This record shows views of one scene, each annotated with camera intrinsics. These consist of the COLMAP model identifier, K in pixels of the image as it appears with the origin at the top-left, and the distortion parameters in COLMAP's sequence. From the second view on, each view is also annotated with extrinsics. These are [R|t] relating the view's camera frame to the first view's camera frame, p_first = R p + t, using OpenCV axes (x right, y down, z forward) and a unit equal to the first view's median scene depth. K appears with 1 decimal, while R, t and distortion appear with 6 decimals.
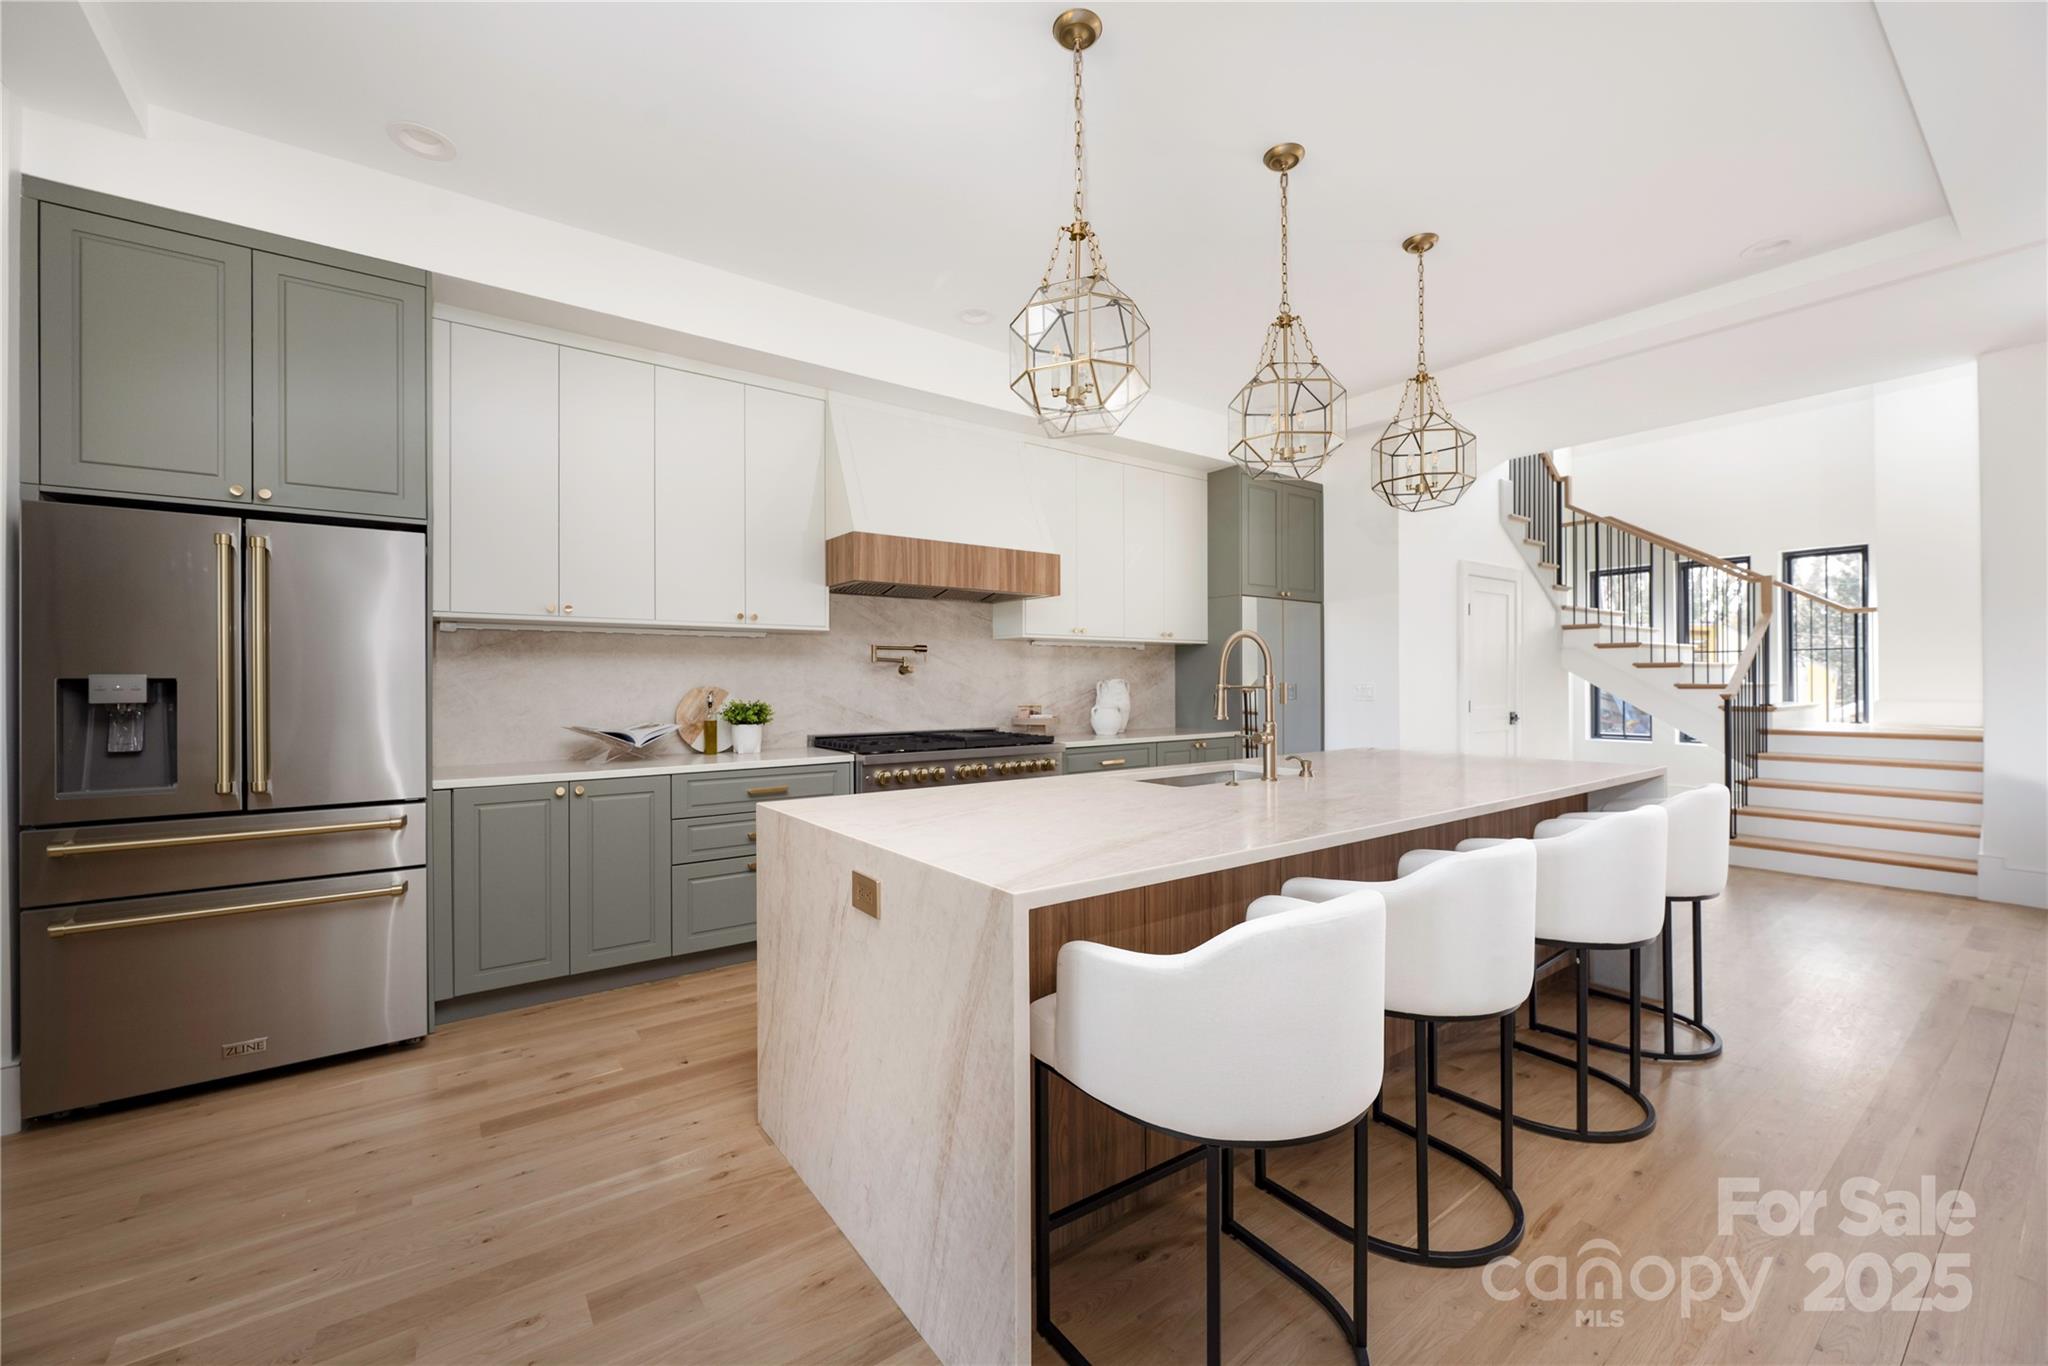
lens RADIAL K [[819.0, 0, 1018.0], [0, 819.0, 679.2], [0, 0, 1]] dist [-0.005957, -0.000131]
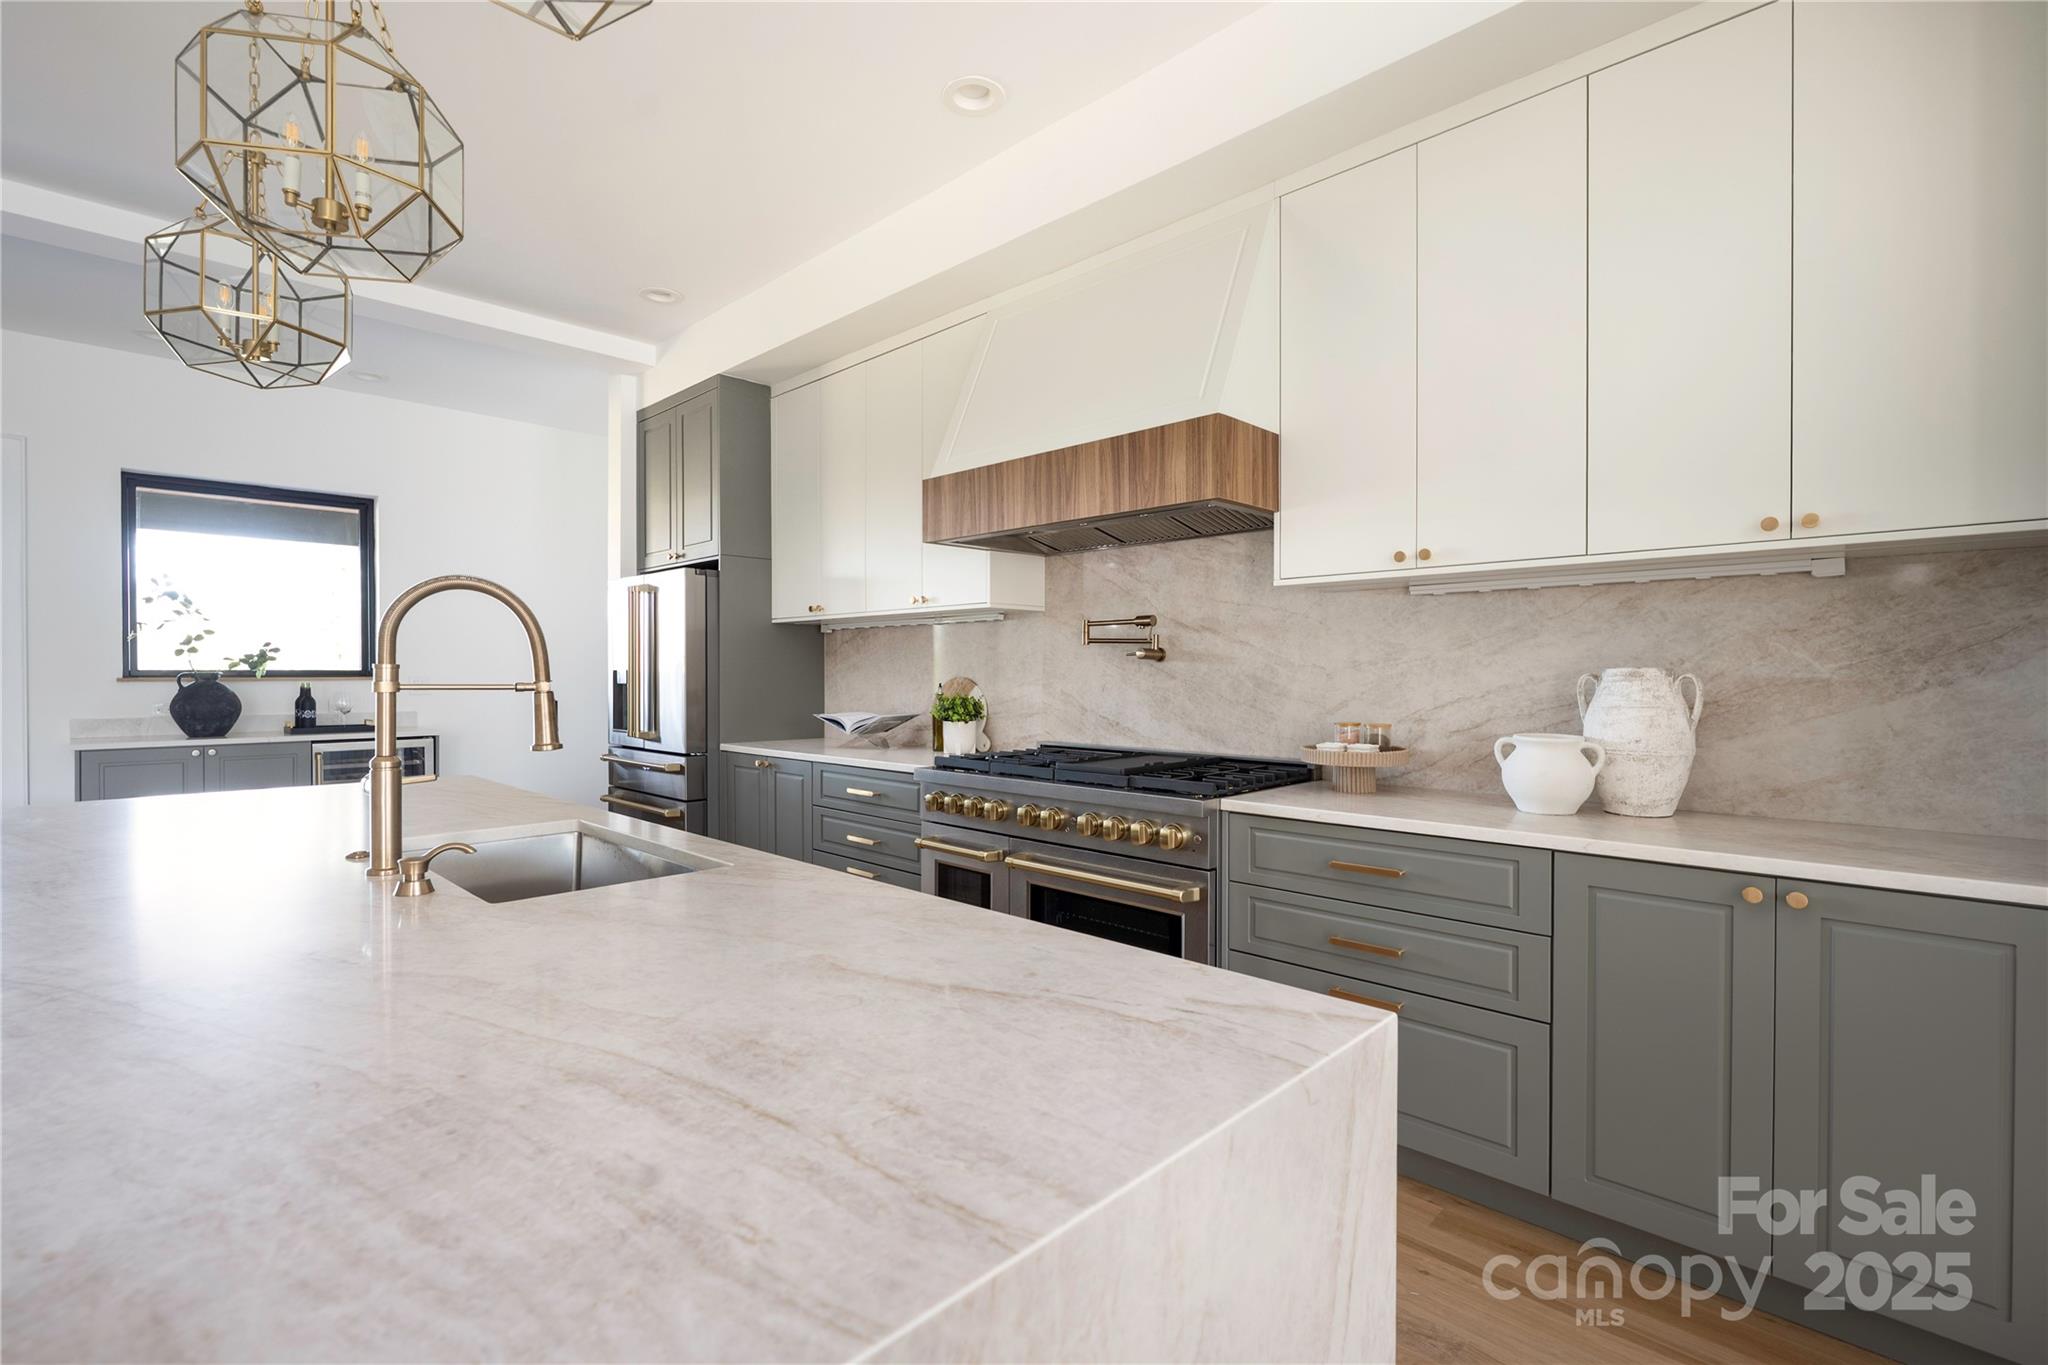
lens RADIAL K [[933.4, 0, 1024.0], [0, 933.4, 682.5], [0, 0, 1]] dist [0.001143, 0.000133]
pose [[0.163959, 0.013318, -0.986377, 0.480507], [0.001276, 0.999905, 0.013713, 0.000270], [0.986466, -0.003507, 0.163926, 0.657435]]
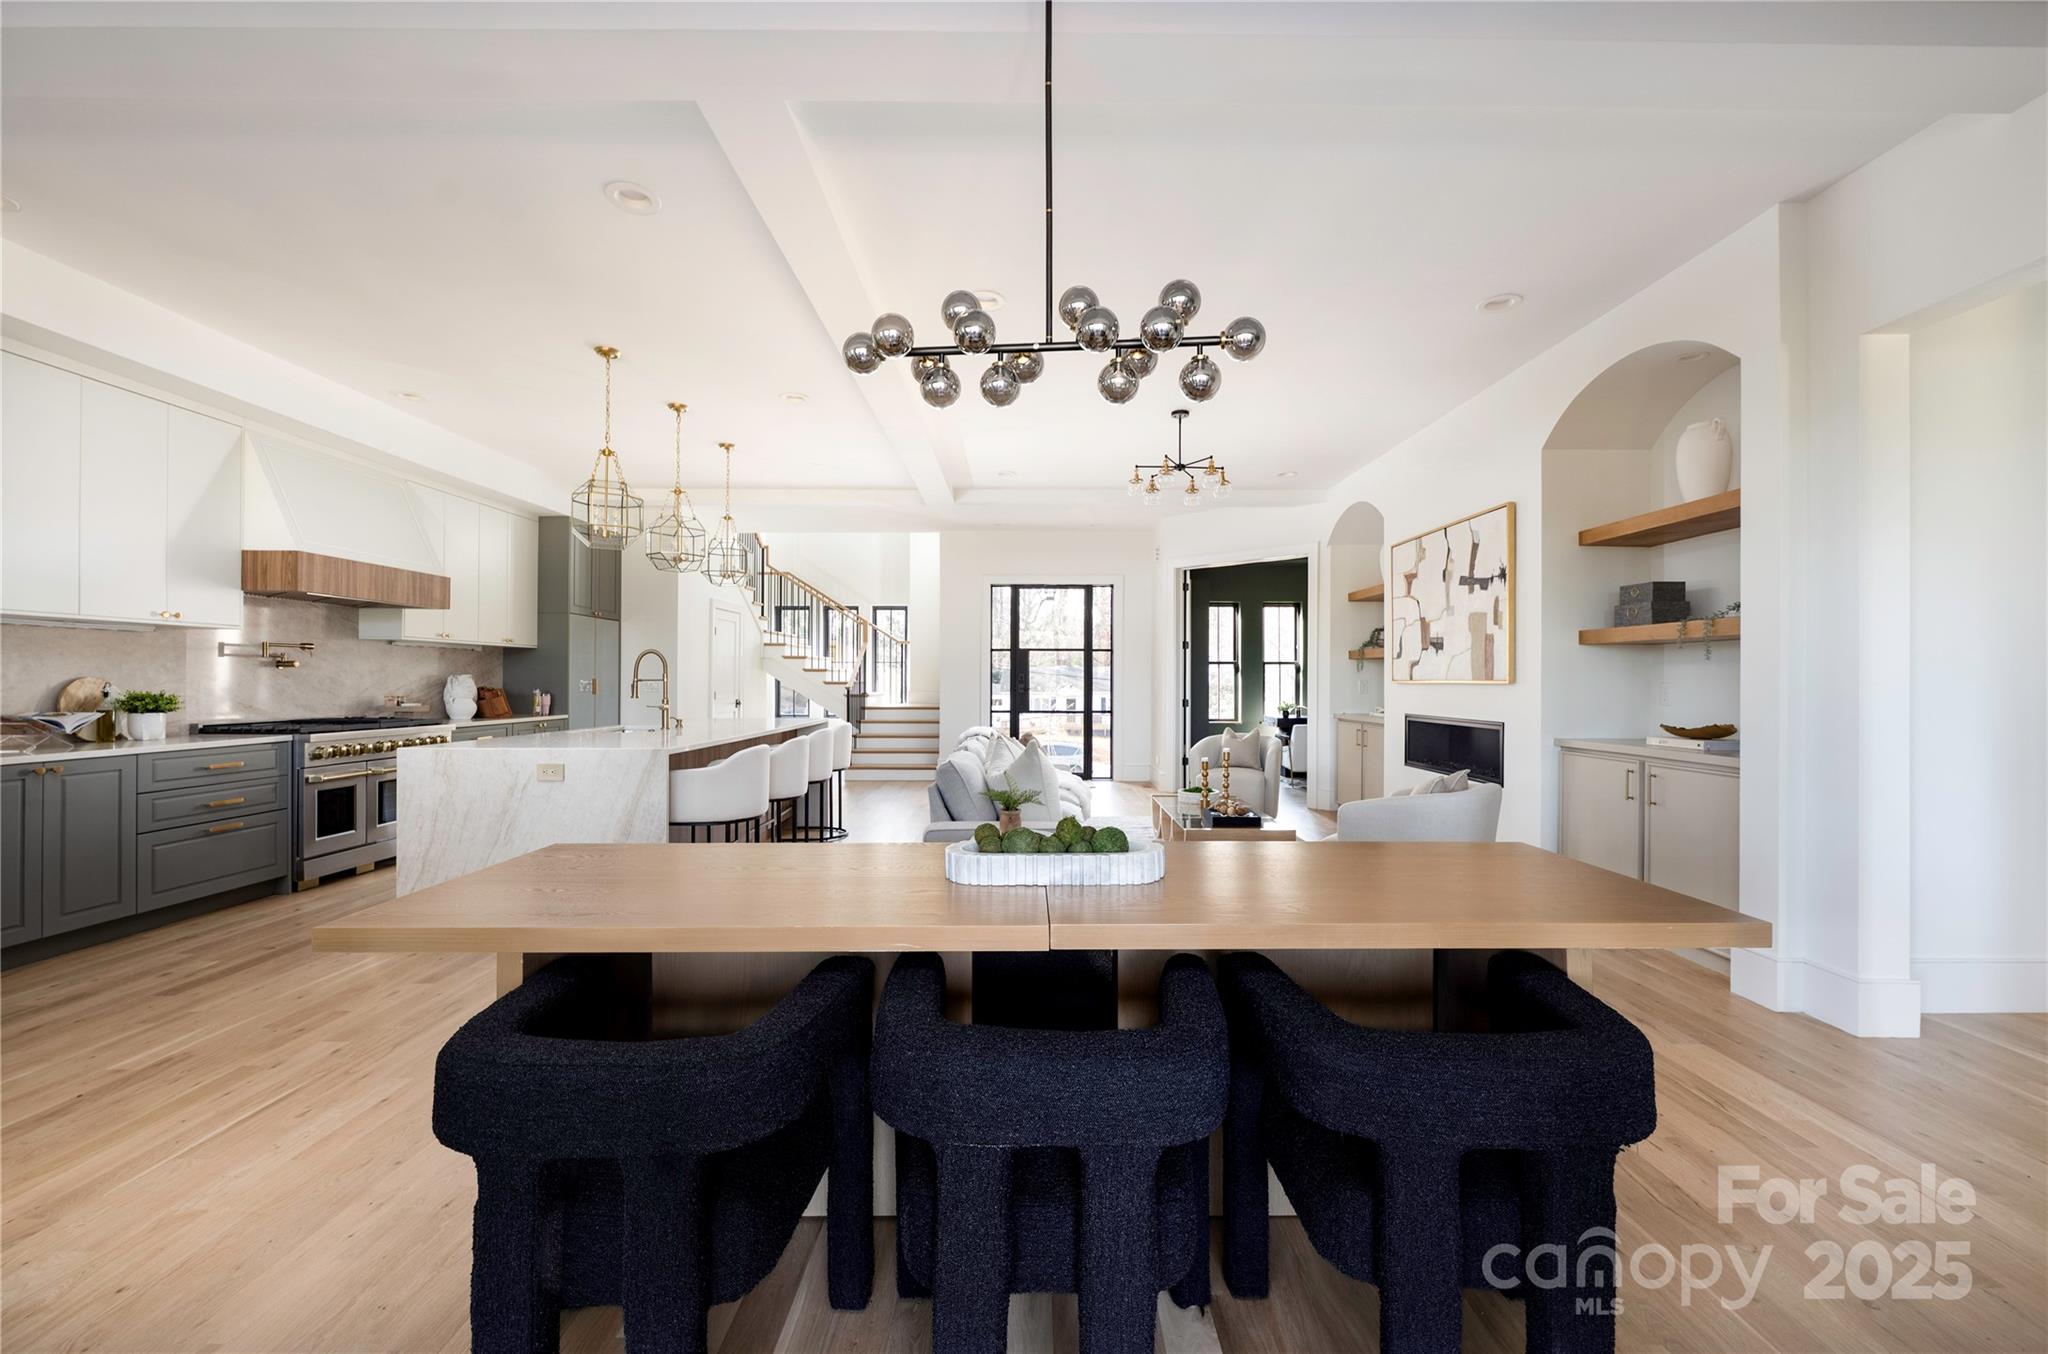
lens RADIAL K [[832.1, 0, 1034.6], [0, 832.1, 680.0], [0, 0, 1]] dist [-0.002046, -0.000192]
pose [[0.586953, 0.006057, 0.809598, -0.385007], [-0.006070, 0.999977, -0.003081, 0.006024], [-0.809598, -0.003106, 0.586976, -0.421479]]
